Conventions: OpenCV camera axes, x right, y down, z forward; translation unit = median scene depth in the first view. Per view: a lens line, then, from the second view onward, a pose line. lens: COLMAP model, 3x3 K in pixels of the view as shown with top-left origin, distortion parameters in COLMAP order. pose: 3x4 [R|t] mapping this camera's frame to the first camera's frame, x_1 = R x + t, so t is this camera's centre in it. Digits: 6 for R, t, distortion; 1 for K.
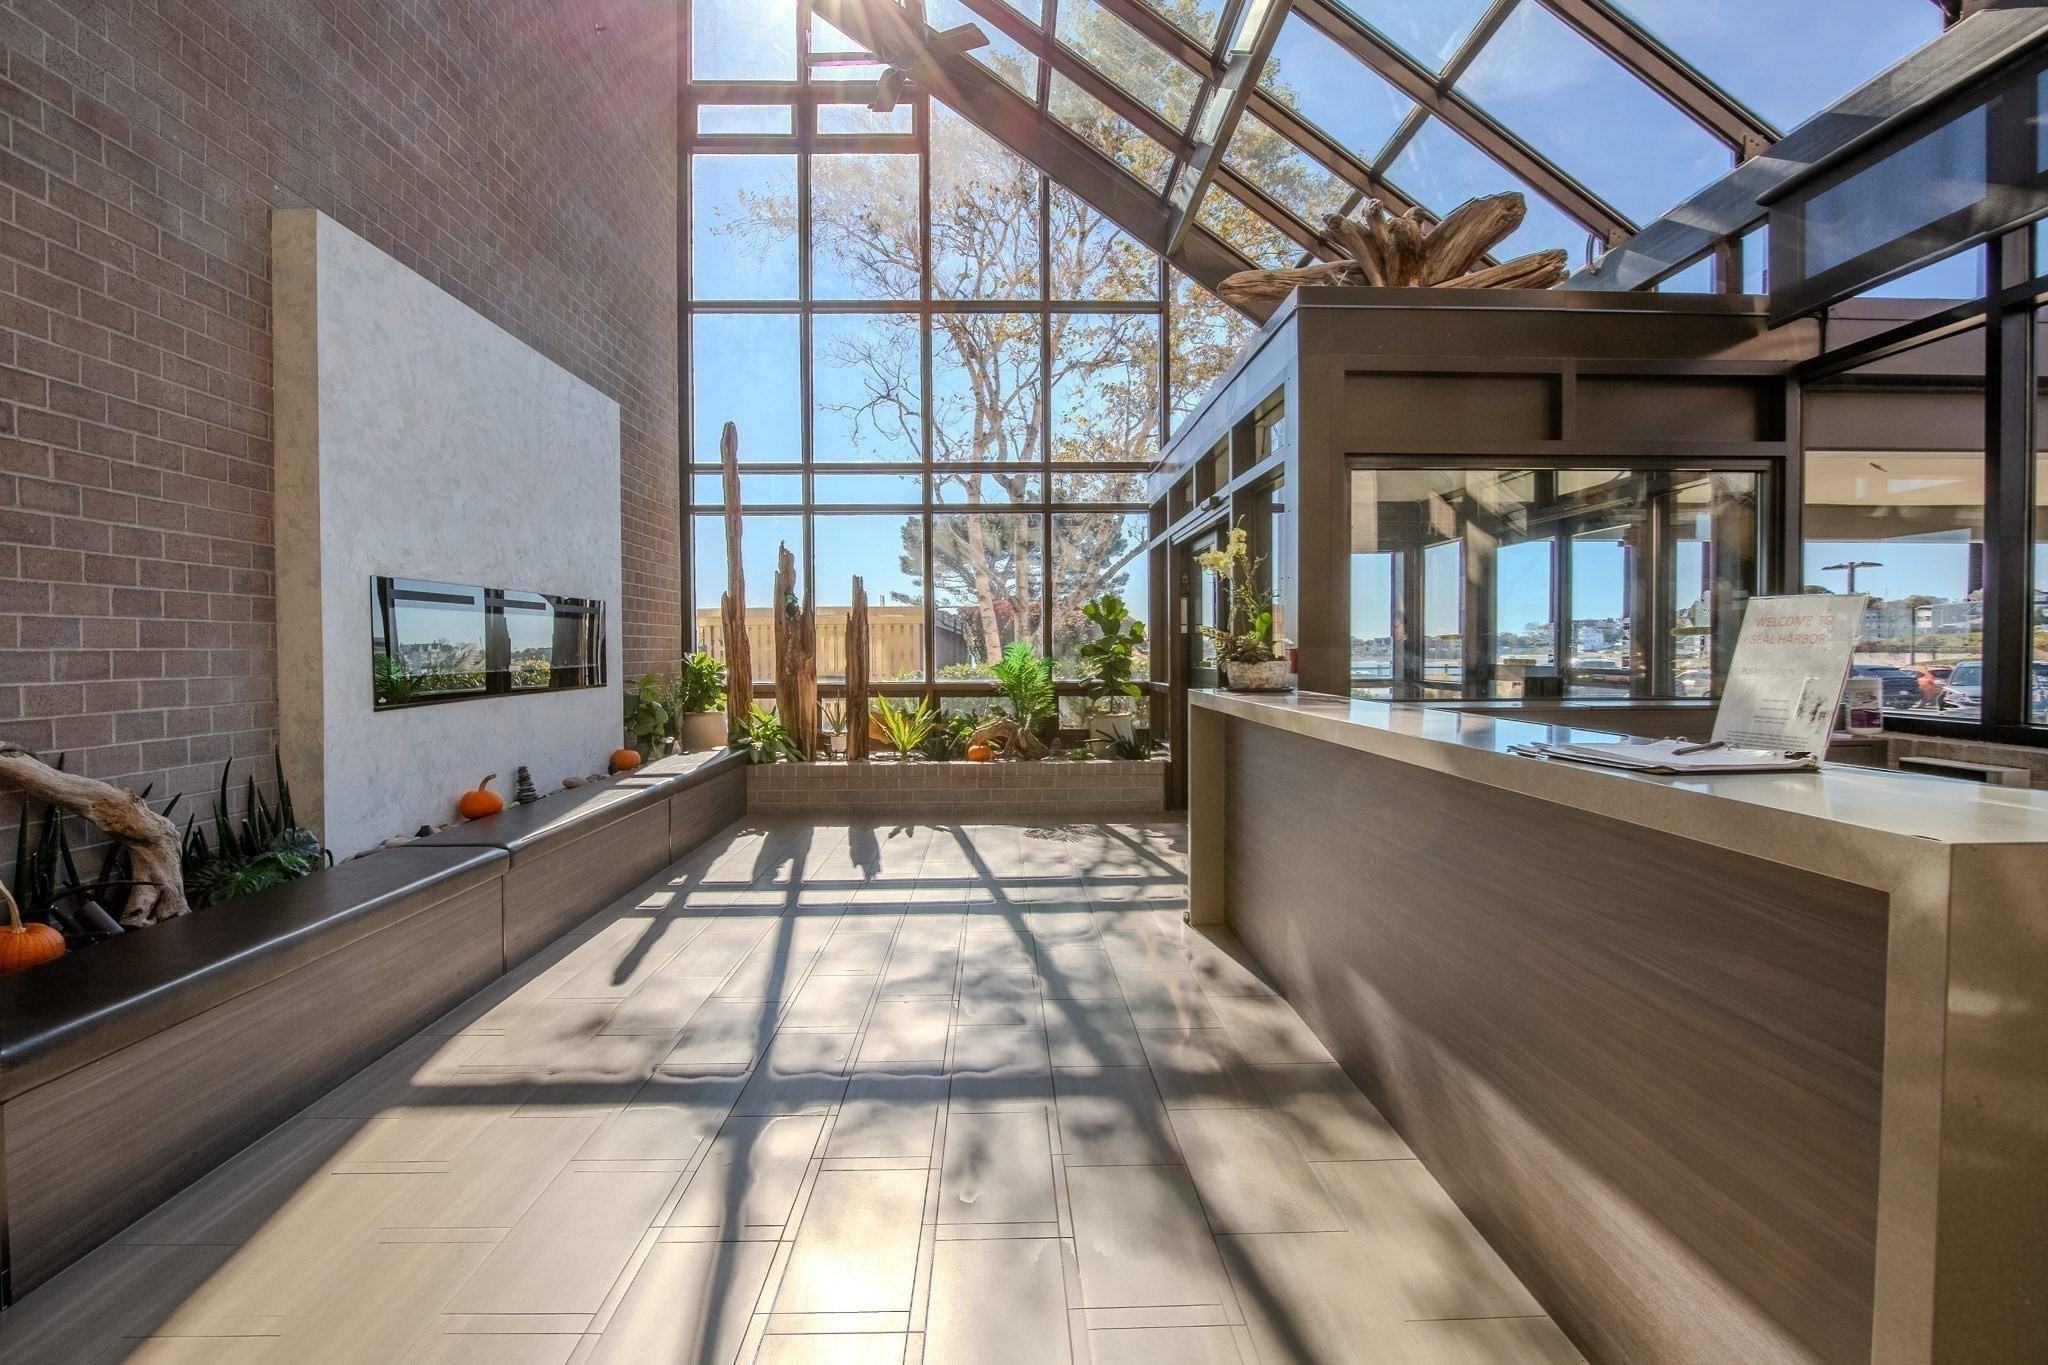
lens RADIAL K [[943.2, 0, 1018.6], [0, 943.2, 678.3], [0, 0, 1]] dist [-0.045731, 0.014256]
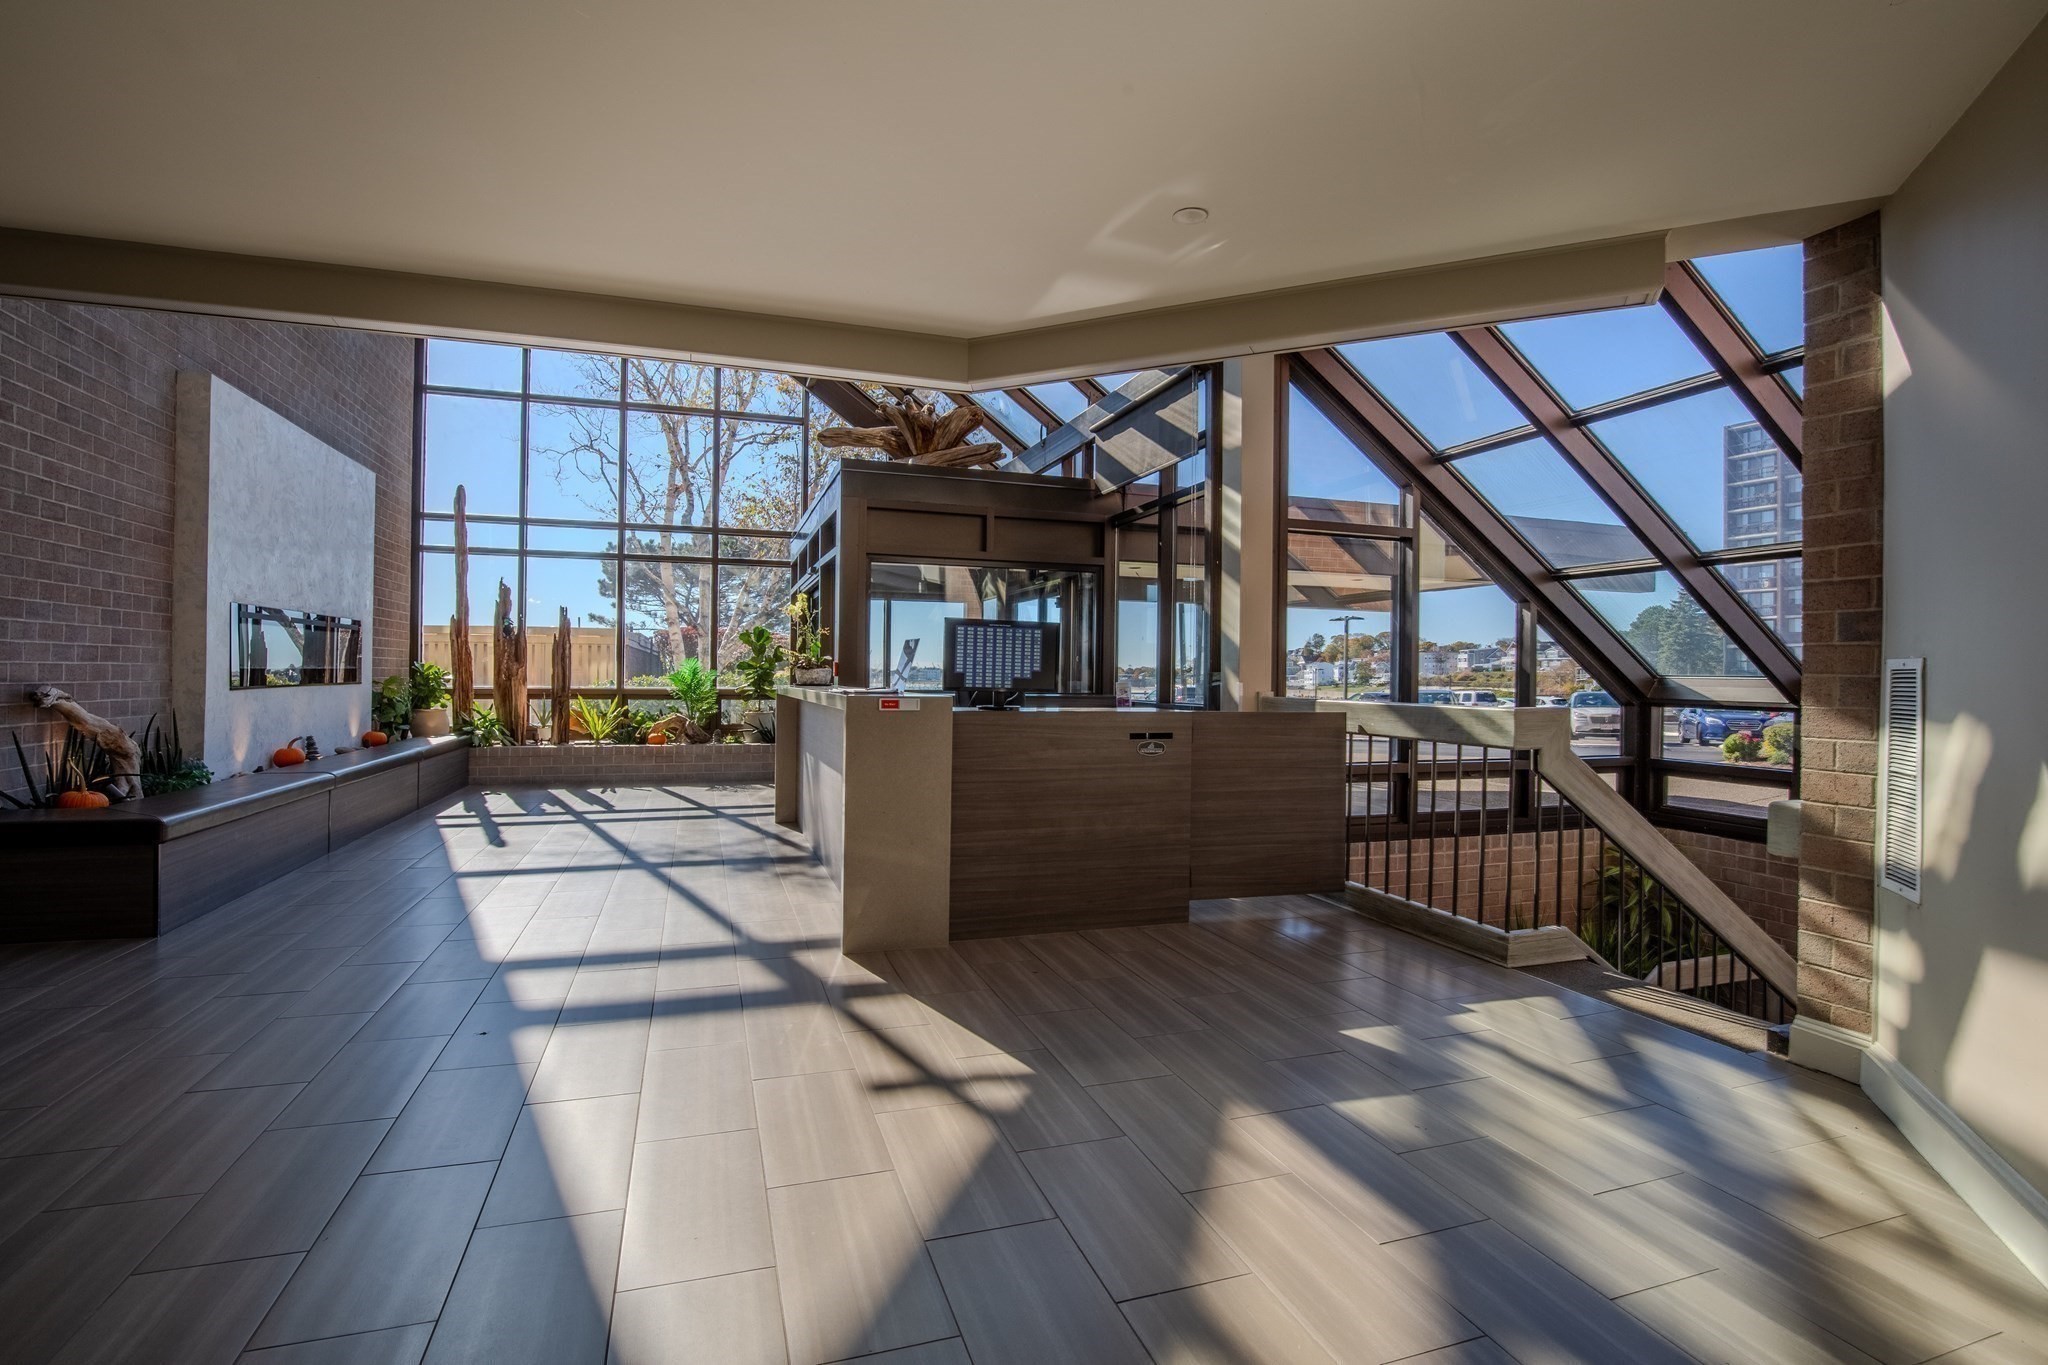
lens RADIAL K [[943.2, 0, 1018.6], [0, 943.2, 678.3], [0, 0, 1]] dist [-0.045731, 0.014256]
pose [[0.955594, 0.015419, 0.294283, 0.063873], [-0.006829, 0.999521, -0.030193, 0.031352], [-0.294608, 0.026842, 0.955241, -0.499074]]
